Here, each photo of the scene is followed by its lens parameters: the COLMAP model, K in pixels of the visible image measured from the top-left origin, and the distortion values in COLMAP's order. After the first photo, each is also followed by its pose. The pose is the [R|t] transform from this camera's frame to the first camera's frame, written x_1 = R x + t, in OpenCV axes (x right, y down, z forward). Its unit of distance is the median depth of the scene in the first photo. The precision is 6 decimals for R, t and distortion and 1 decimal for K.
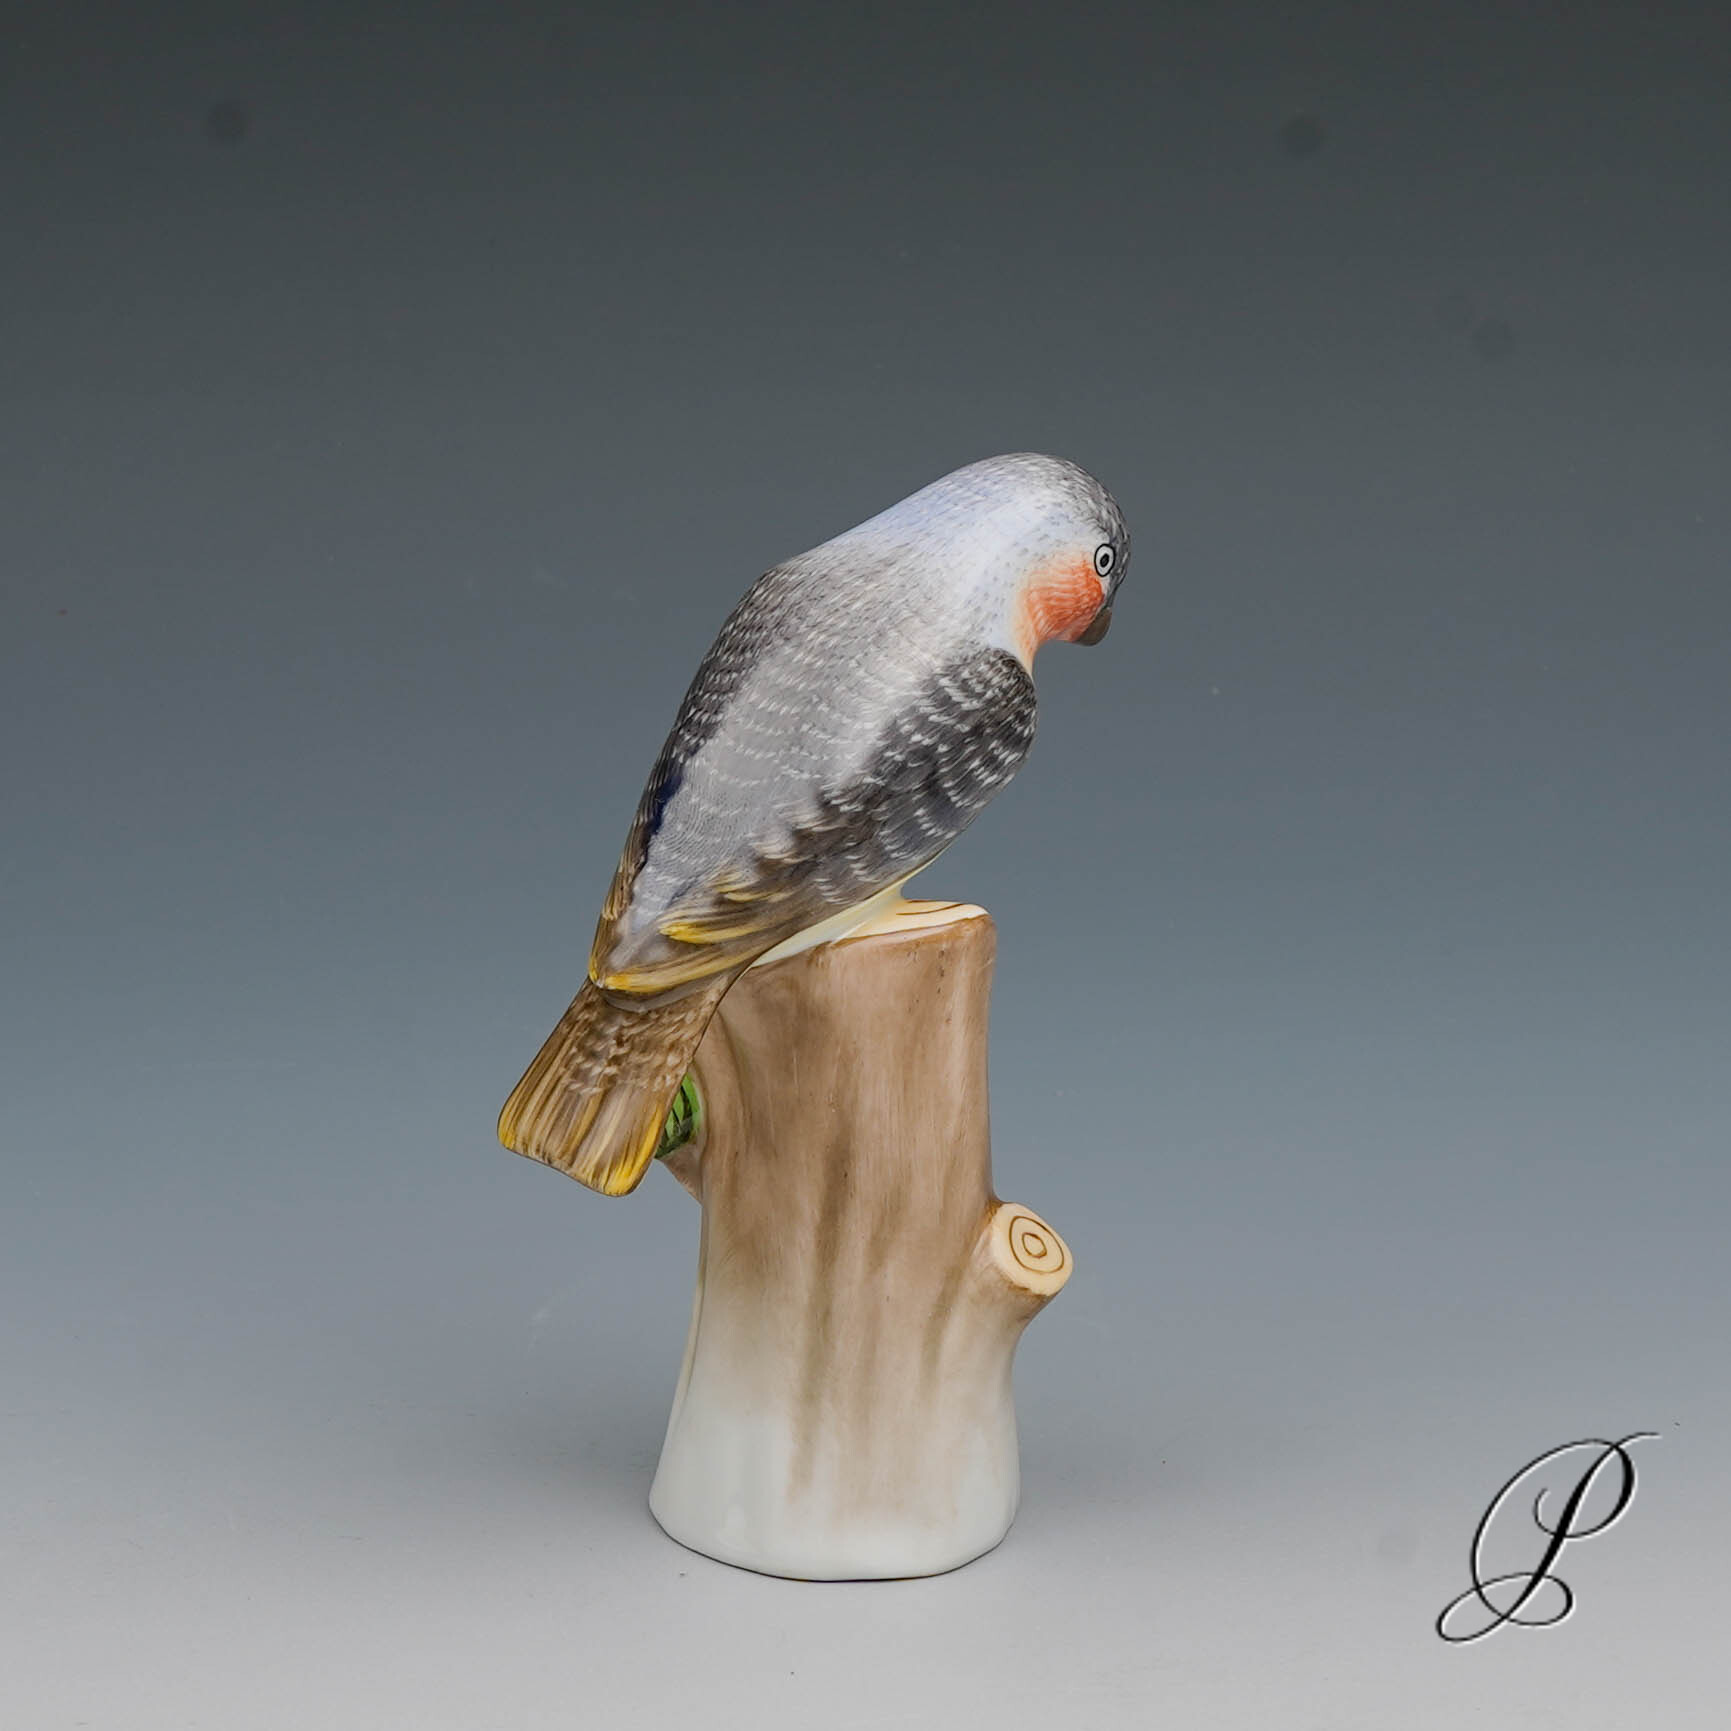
lens RADIAL K [[6055.6, 0, 865.2], [0, 6055.6, 870.5], [0, 0, 1]] dist [0.074558, 0.000000]
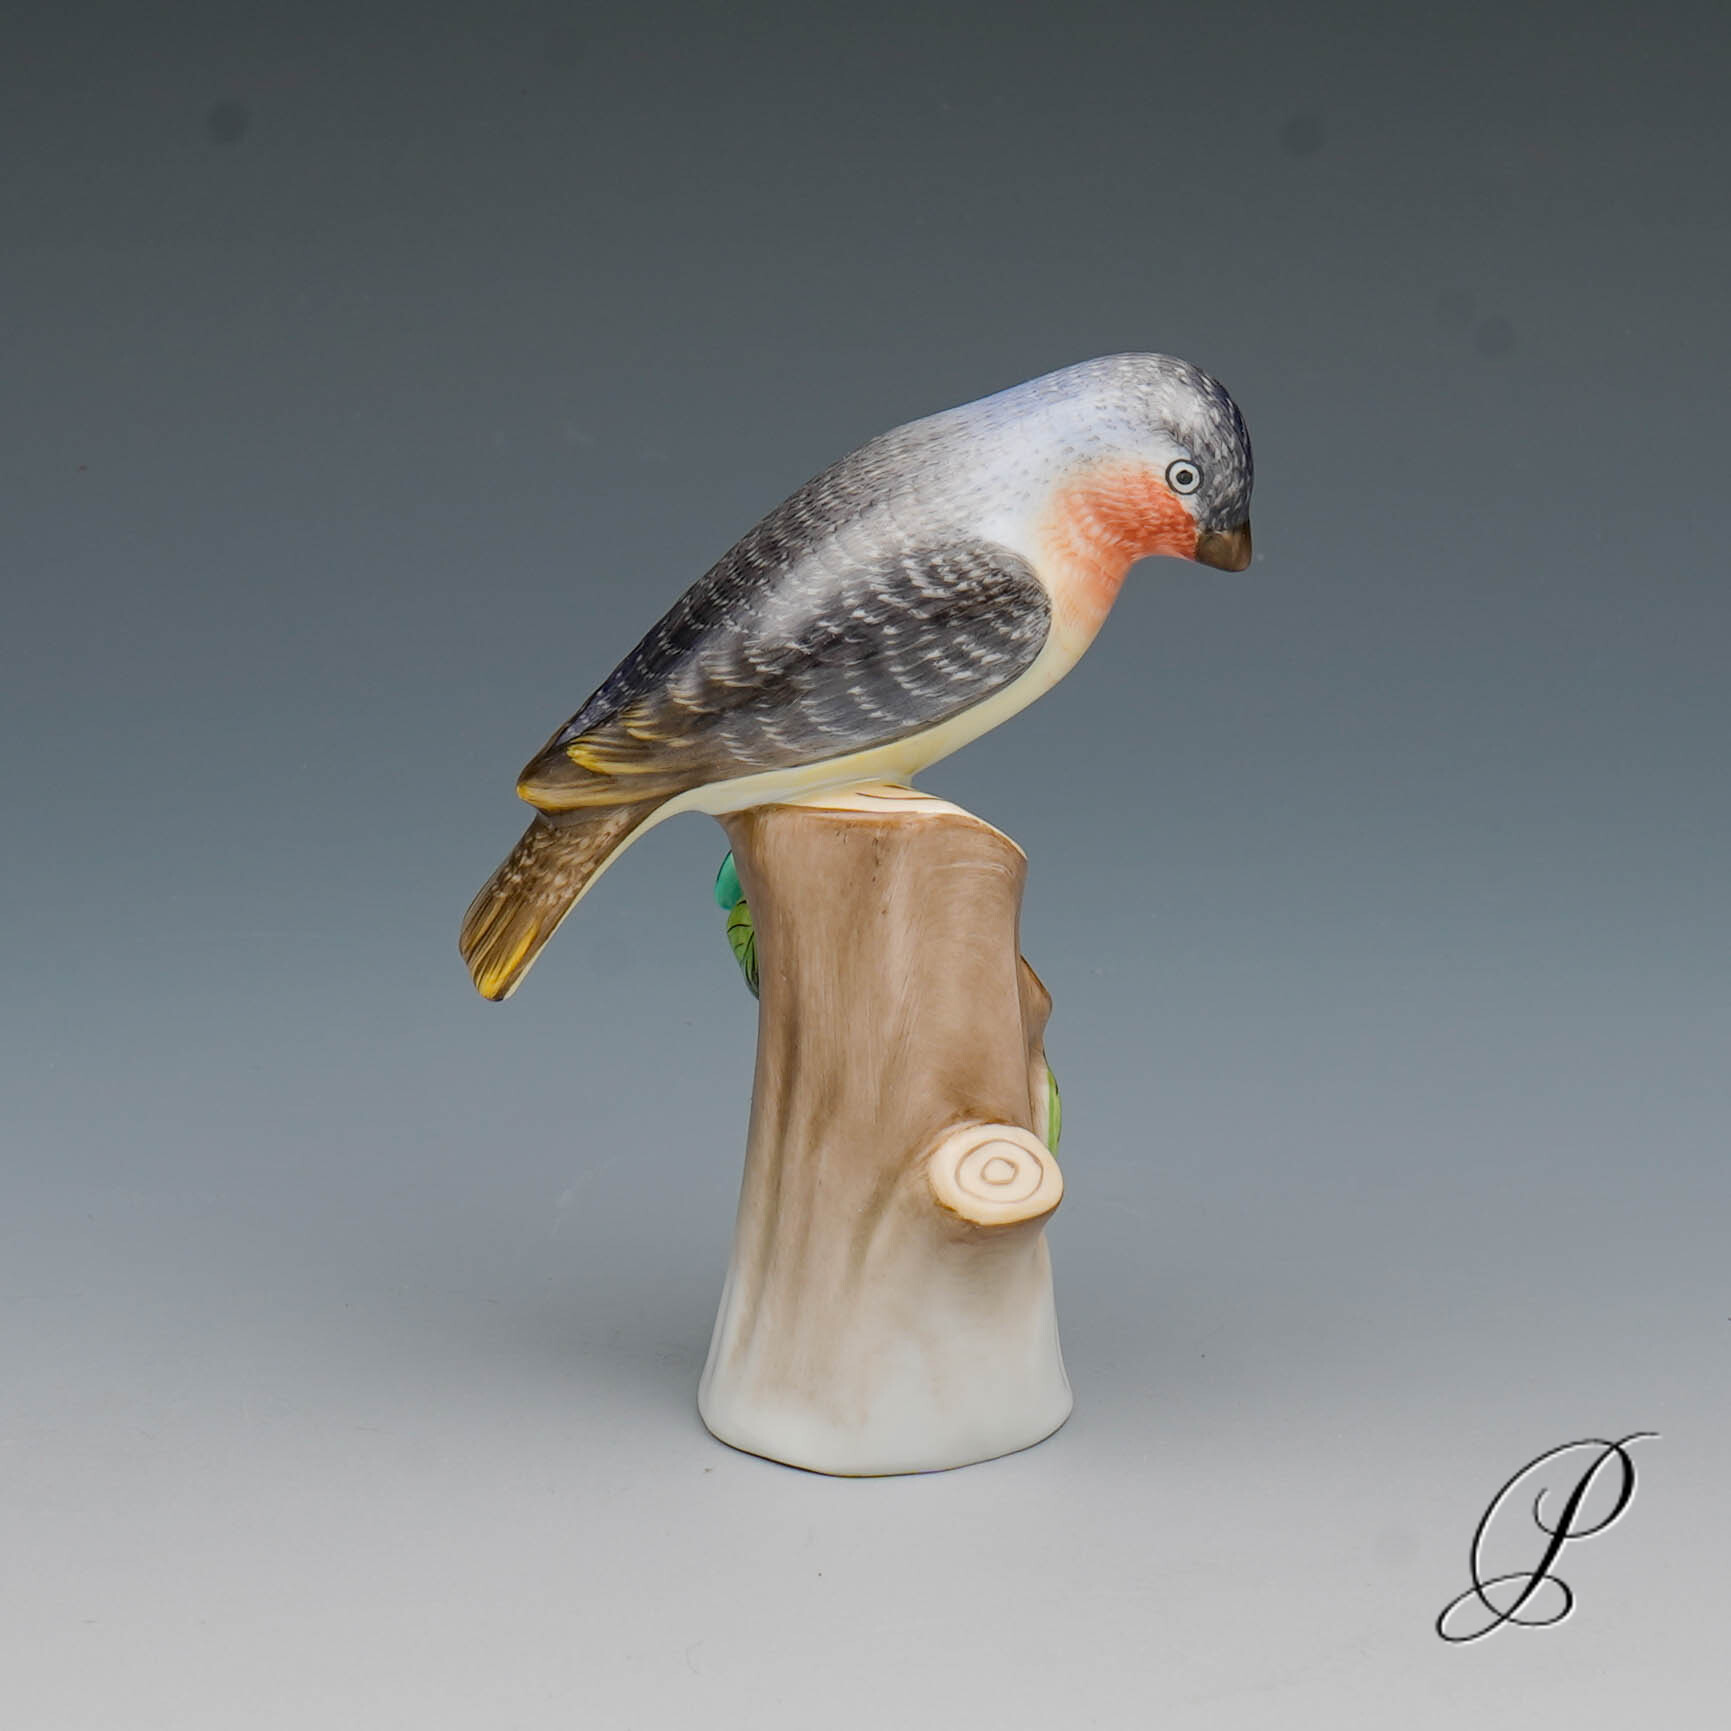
lens RADIAL K [[6055.6, 0, 864.8], [0, 6055.6, 863.5], [0, 0, 1]] dist [0.074558, 0.000000]
pose [[0.732087, 0.197718, -0.651887, 0.642859], [-0.188328, 0.978399, 0.085252, -0.064962], [0.654662, 0.060357, 0.753509, 0.270157]]
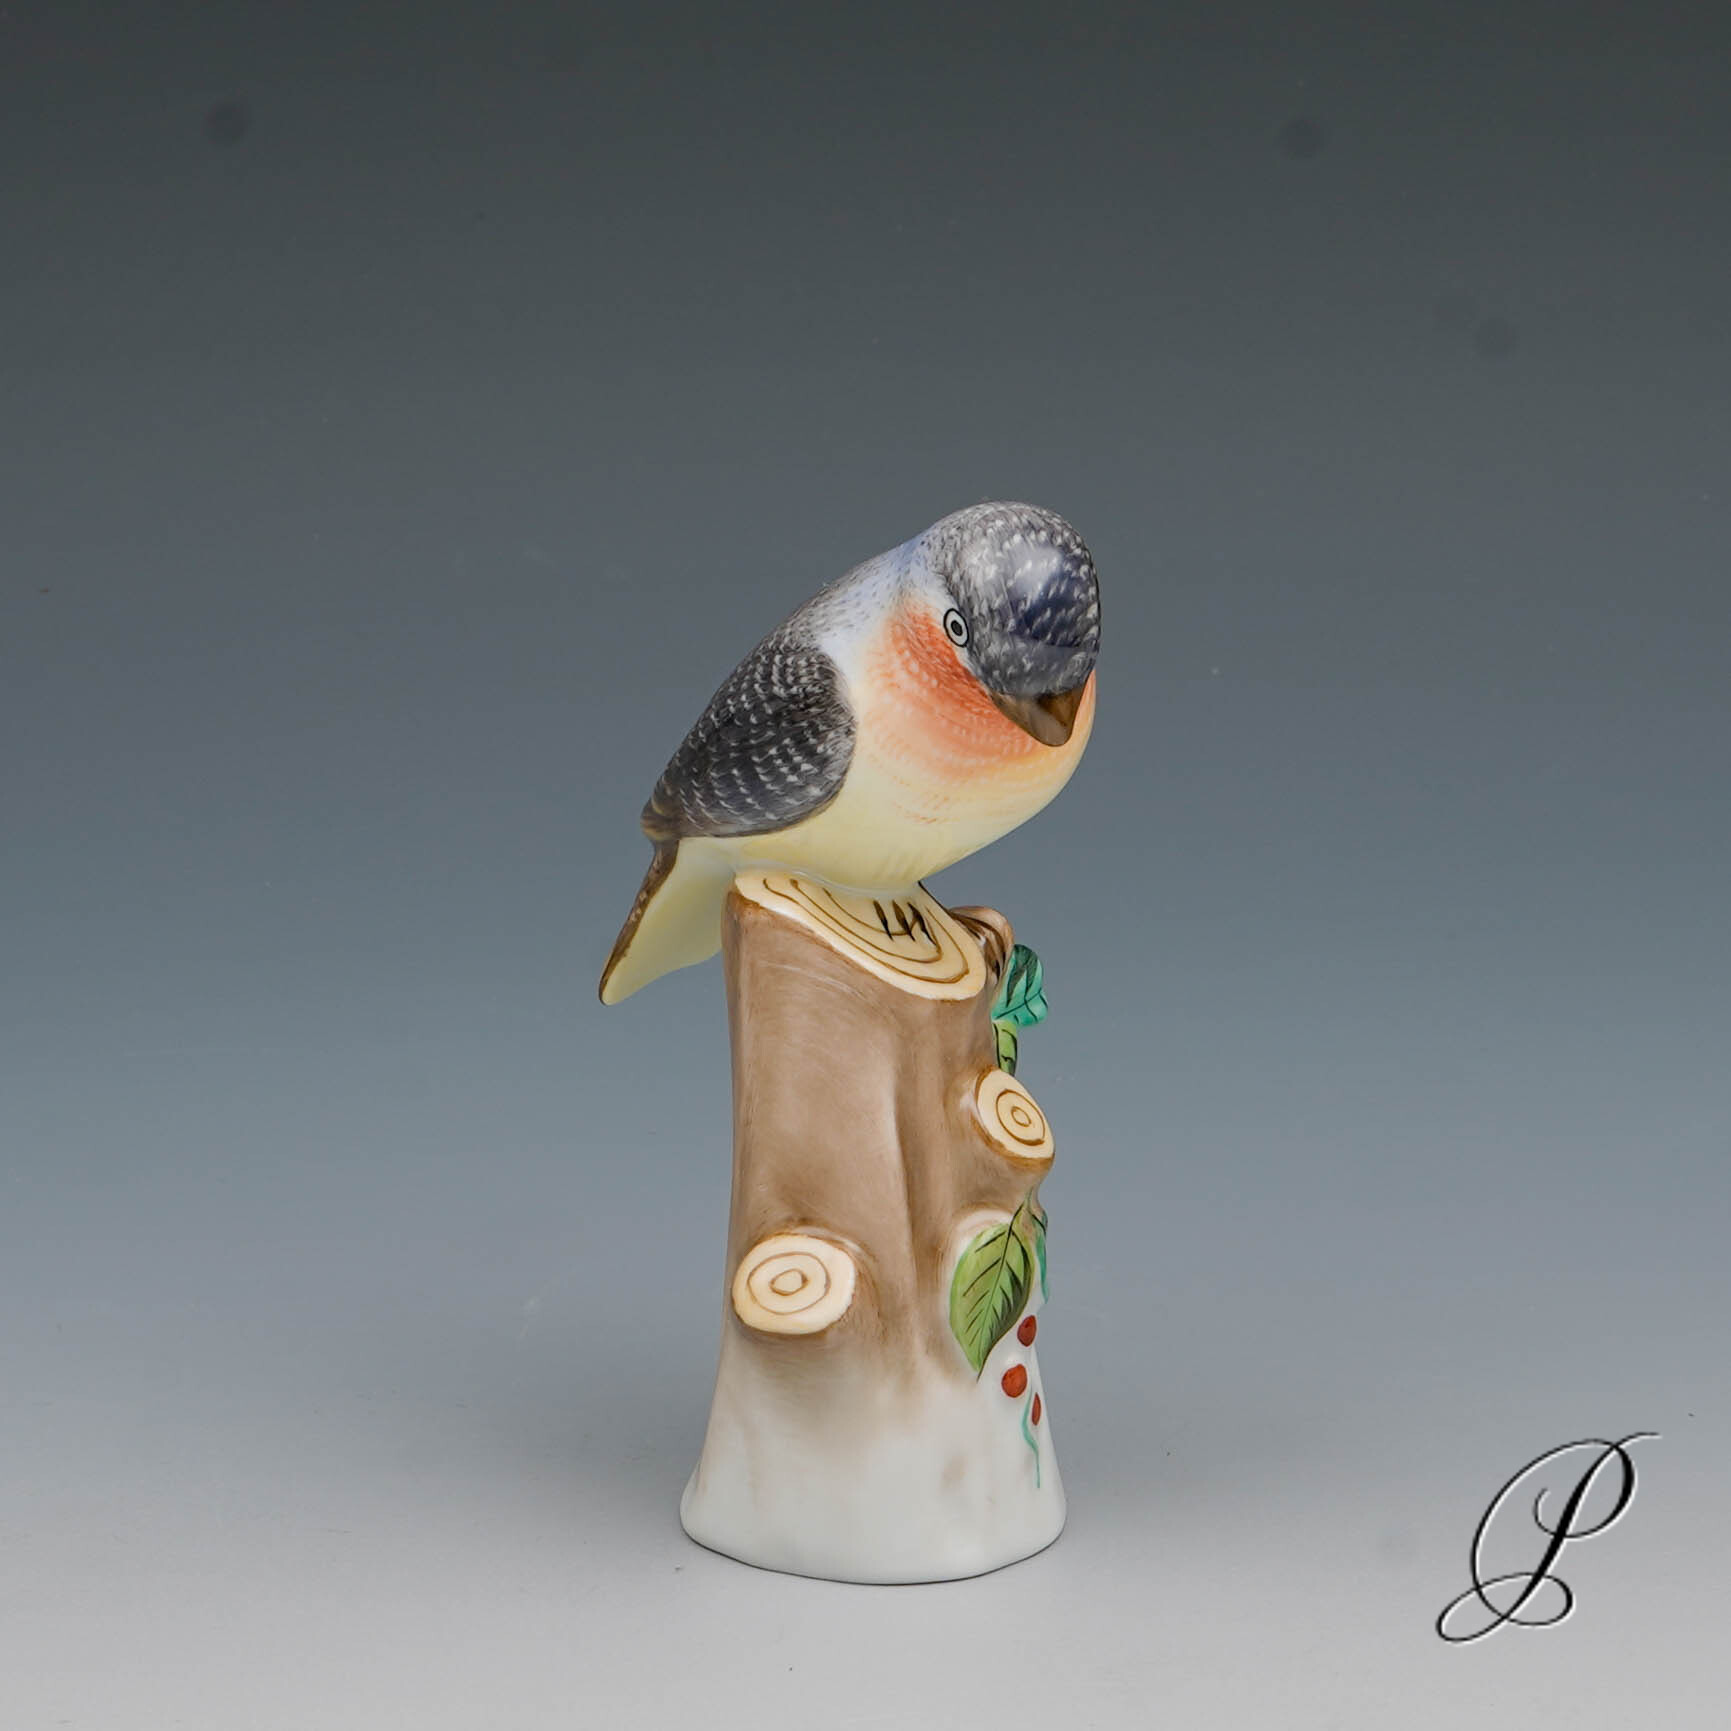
lens RADIAL K [[6055.6, 0, 865.0], [0, 6055.6, 864.3], [0, 0, 1]] dist [0.074558, 0.000000]
pose [[-0.208143, 0.243473, -0.947310, 0.938983], [-0.268517, 0.917087, 0.294704, -0.291005], [0.940518, 0.315710, -0.125509, 1.140593]]
